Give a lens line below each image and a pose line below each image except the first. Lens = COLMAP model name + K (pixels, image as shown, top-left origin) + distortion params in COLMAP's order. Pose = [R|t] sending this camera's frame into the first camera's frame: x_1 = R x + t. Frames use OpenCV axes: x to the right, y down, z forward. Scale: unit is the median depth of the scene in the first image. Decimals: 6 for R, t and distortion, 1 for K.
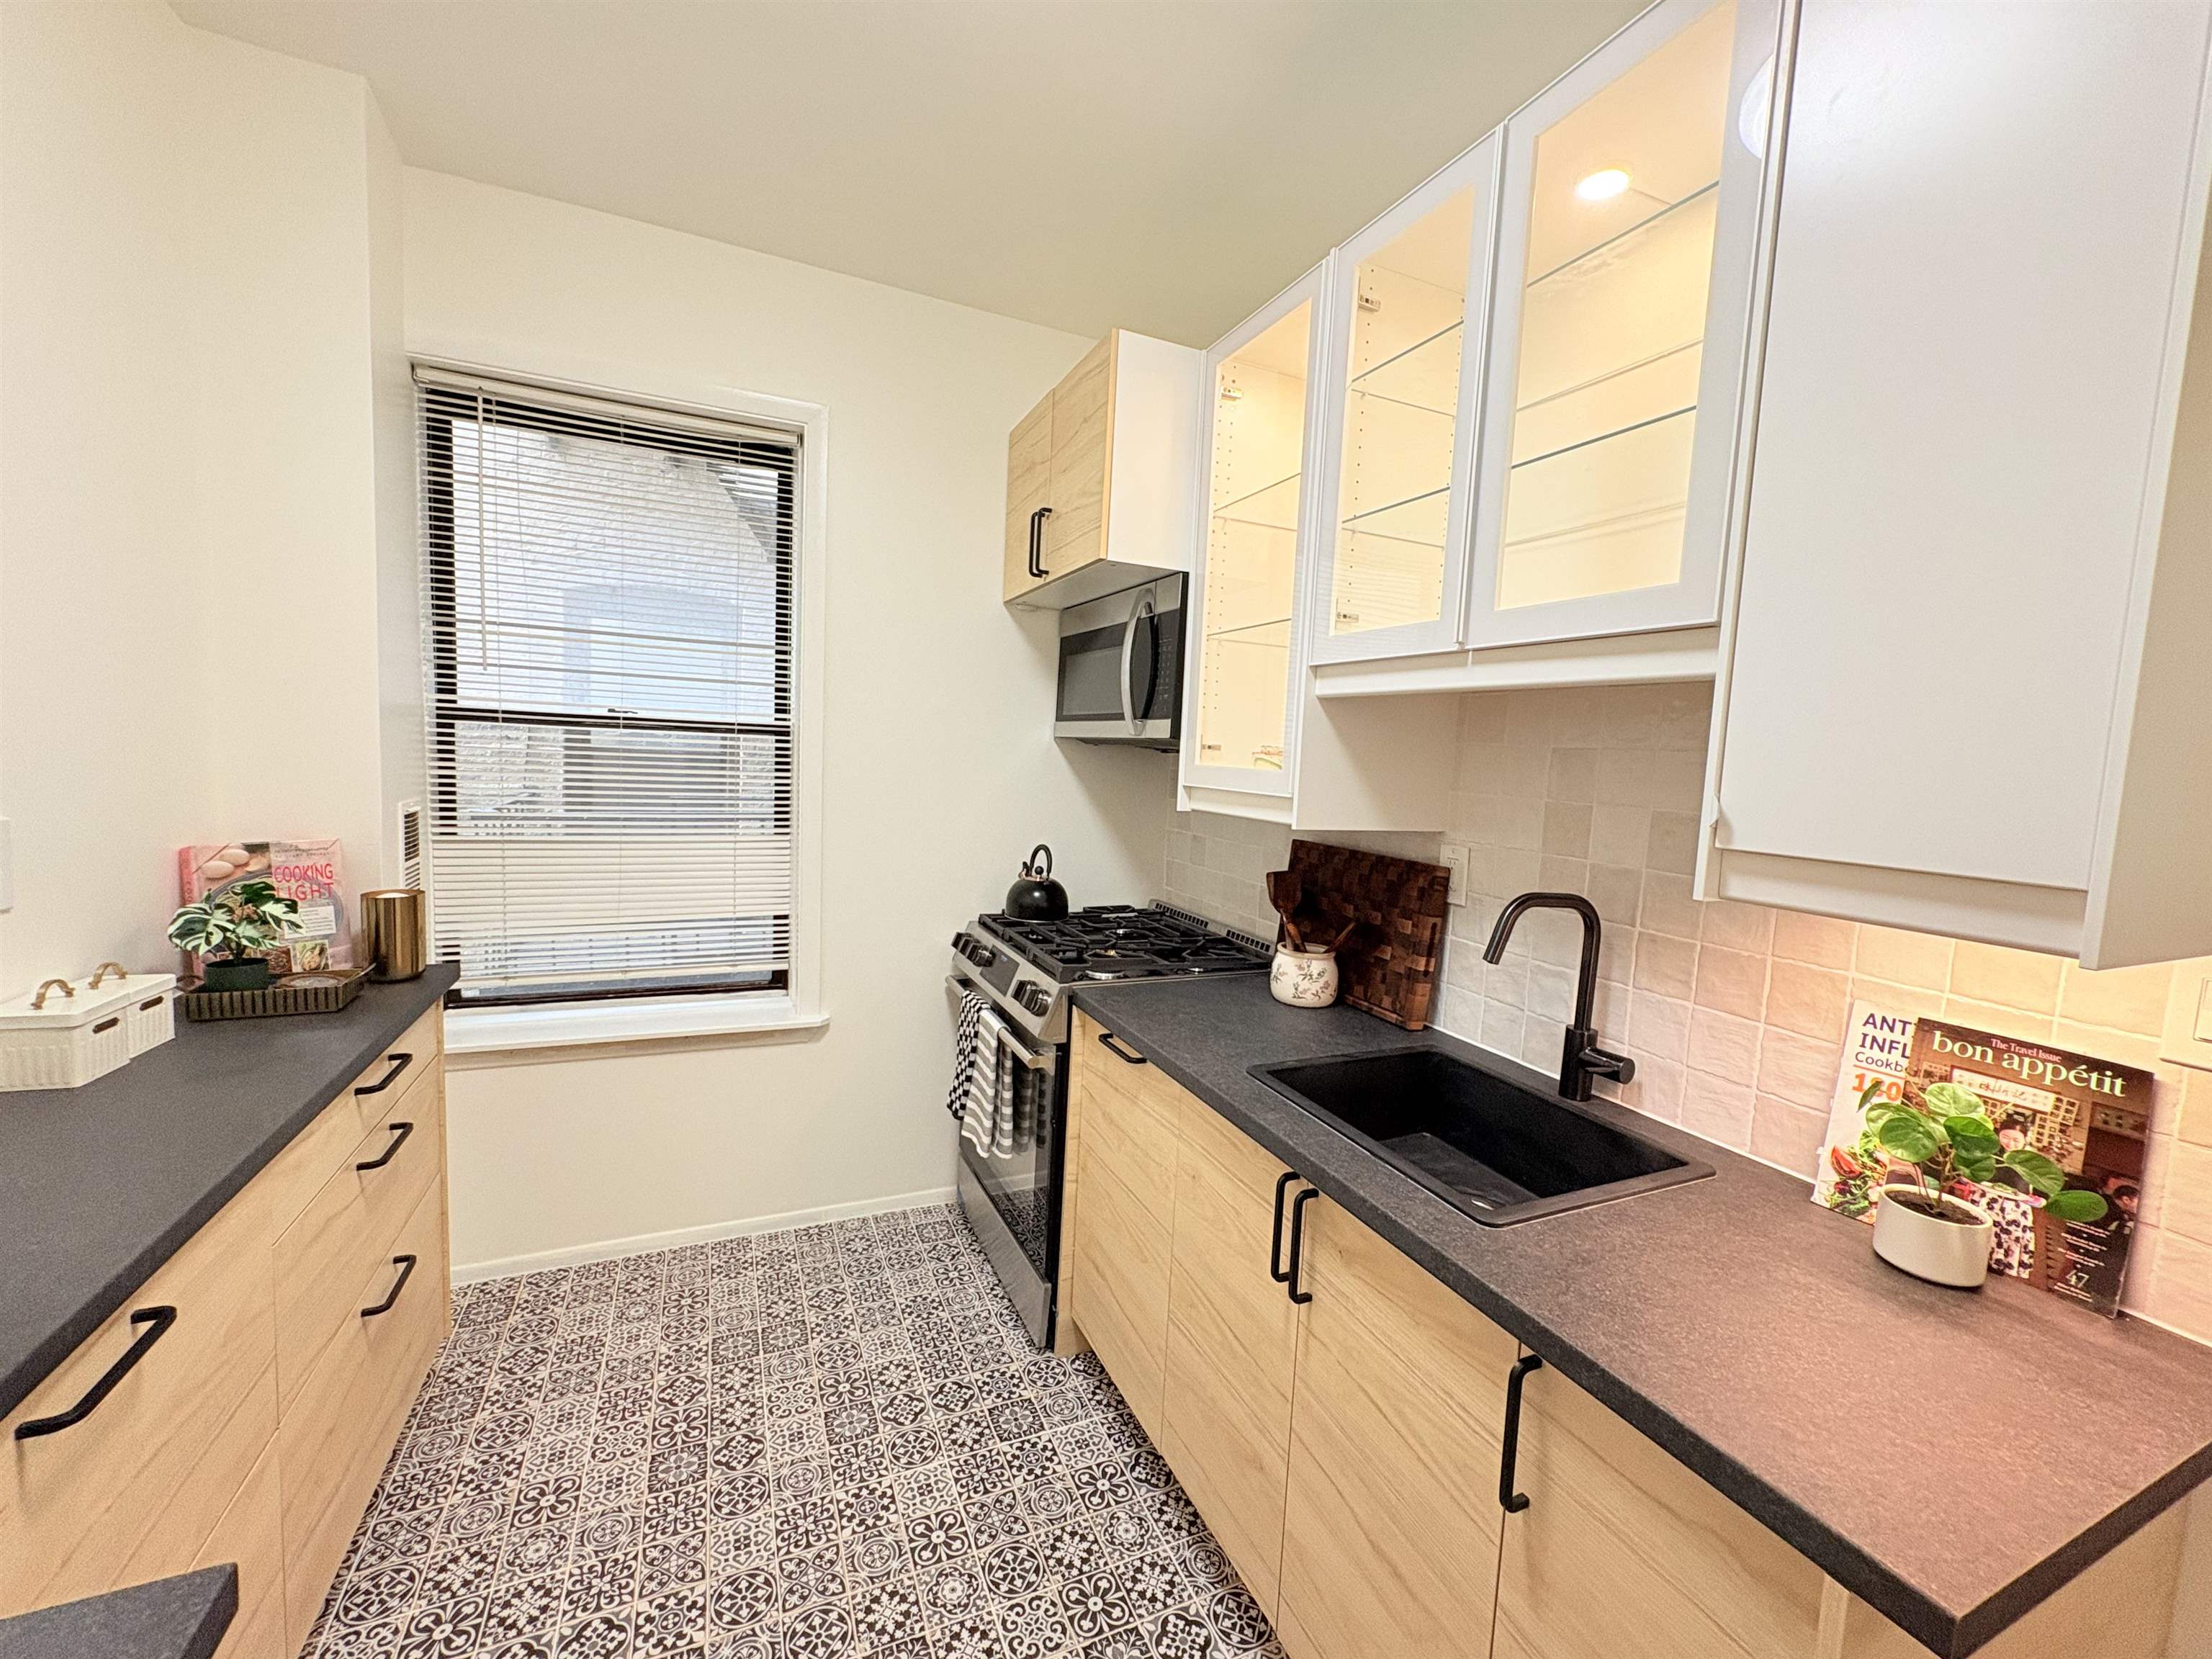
lens RADIAL K [[881.5, 0, 1106.3], [0, 881.5, 825.4], [0, 0, 1]] dist [-0.000795, 0.000674]
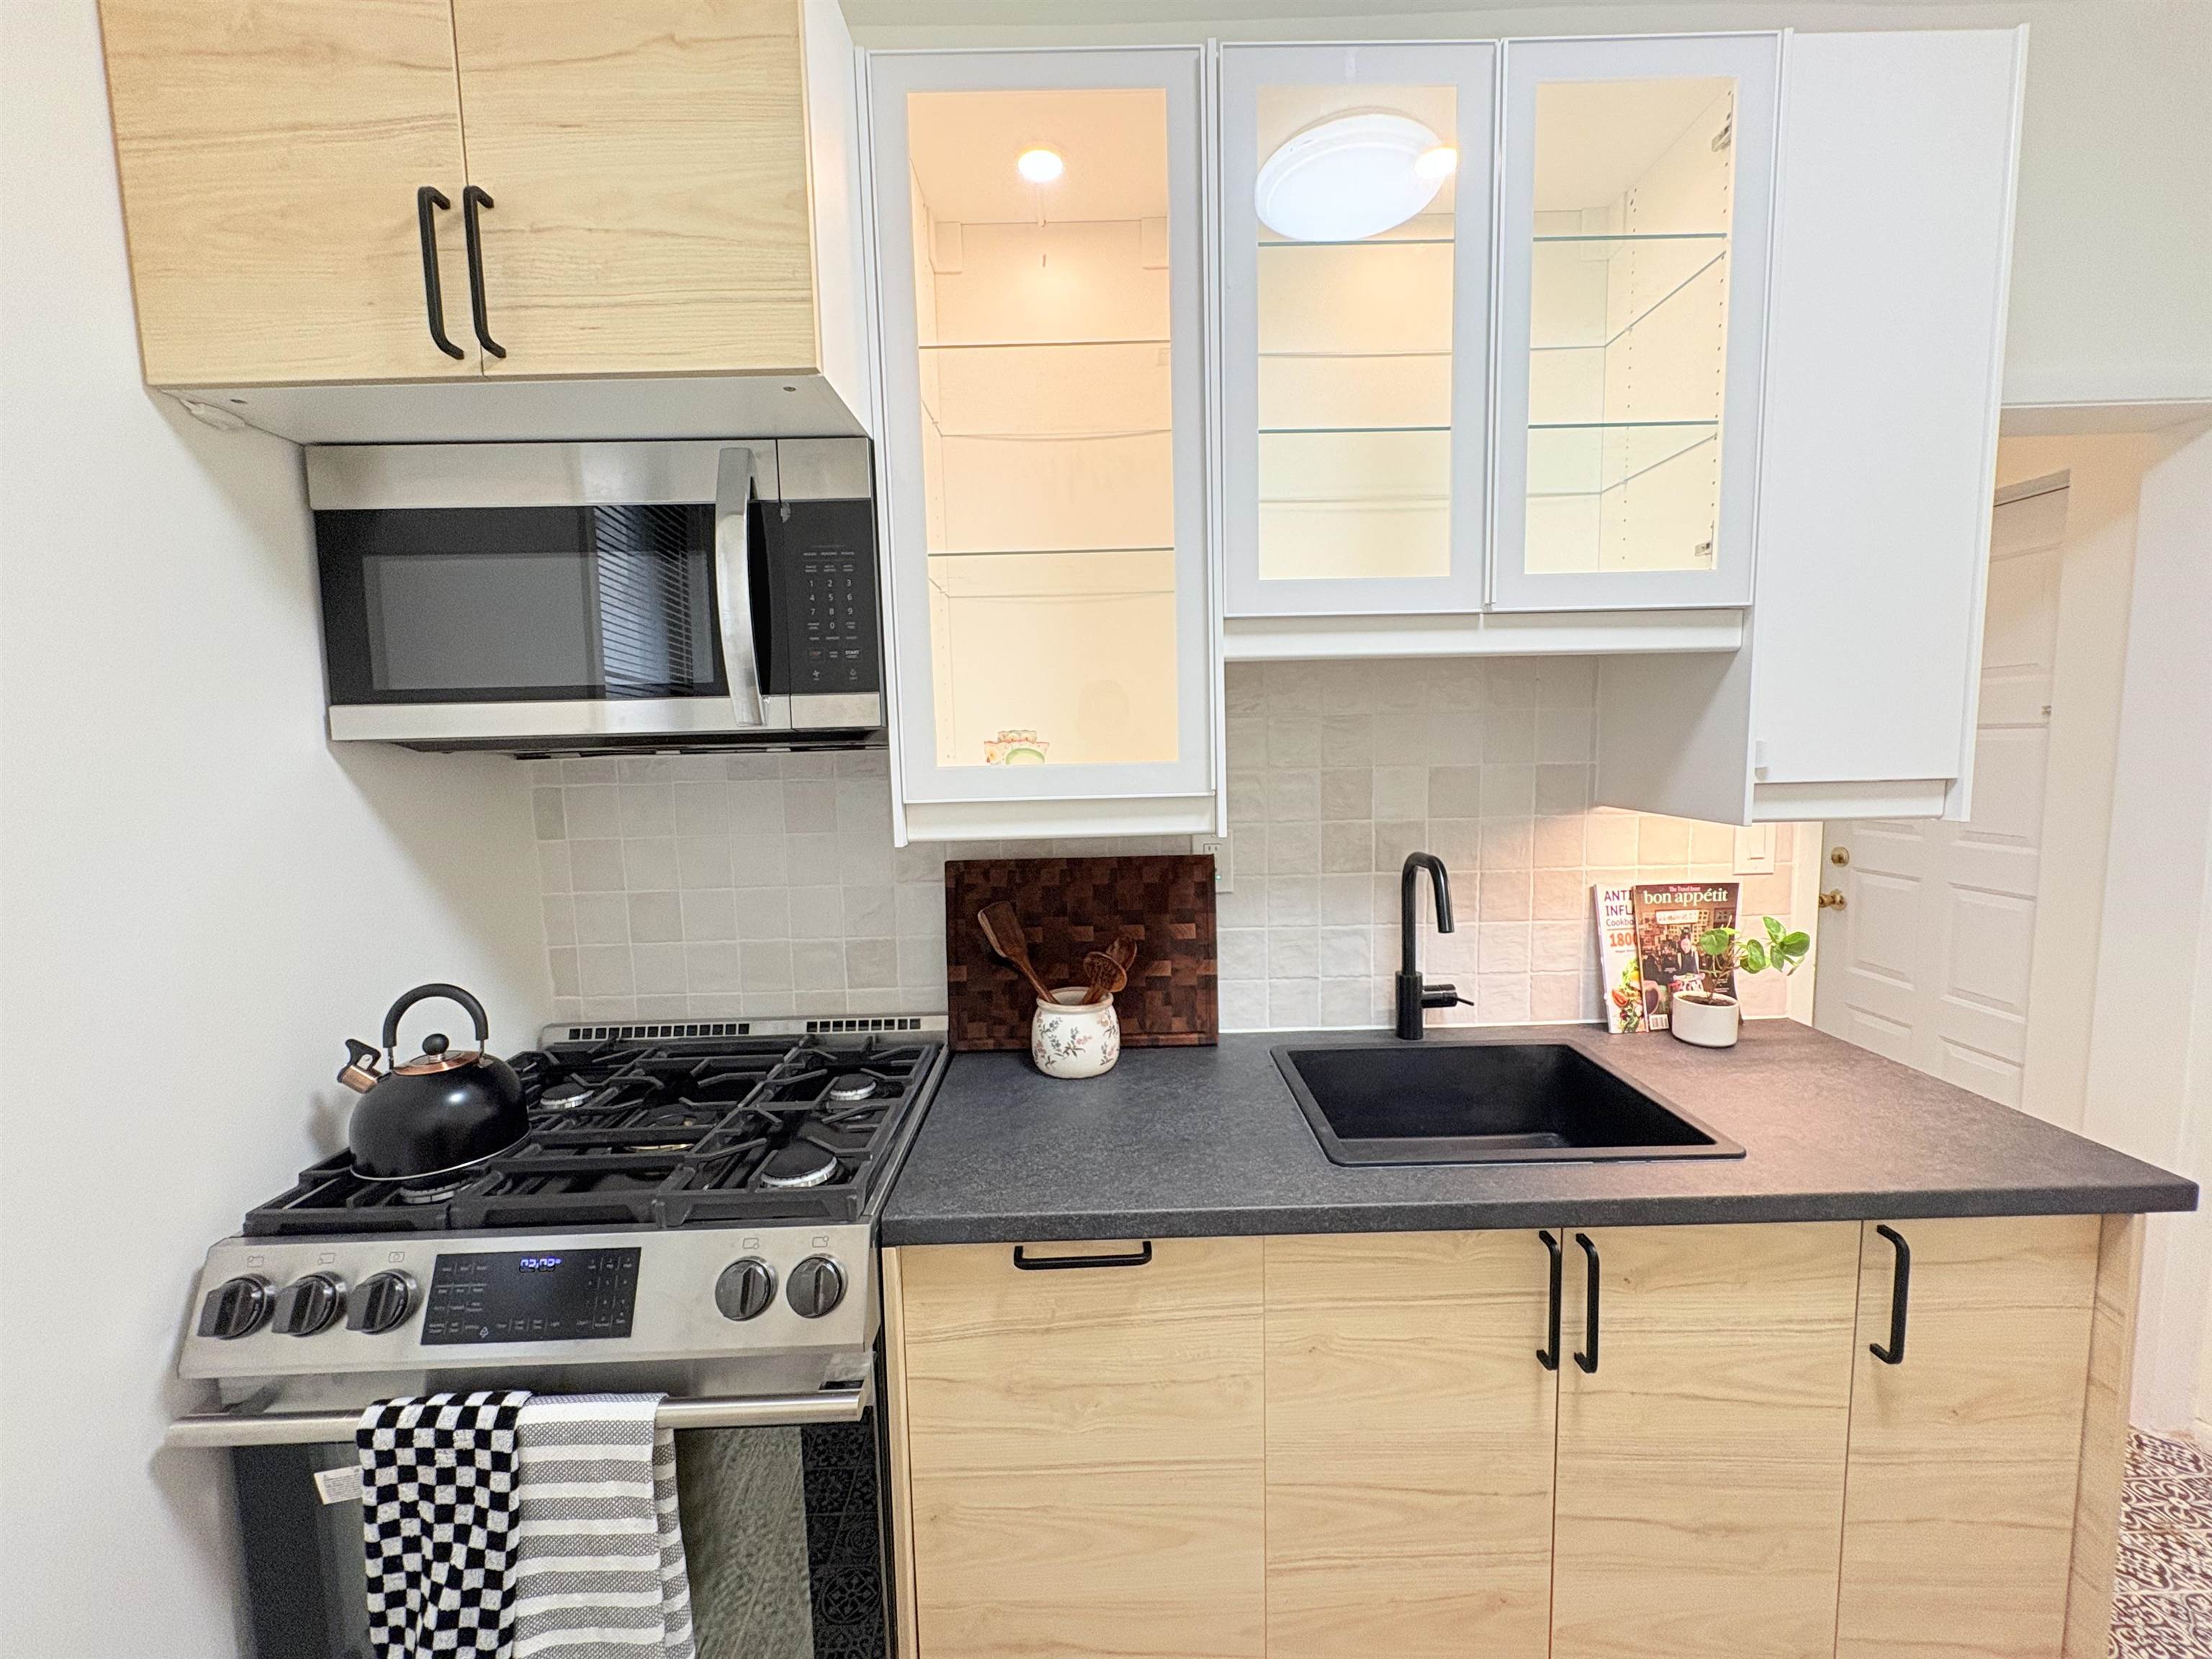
lens RADIAL K [[881.5, 0, 1106.3], [0, 881.5, 825.4], [0, 0, 1]] dist [-0.000795, 0.000674]
pose [[0.401192, -0.144635, 0.904503, -0.502299], [0.122355, 0.987068, 0.103567, -0.095024], [-0.907785, 0.069121, 0.413700, 0.779951]]
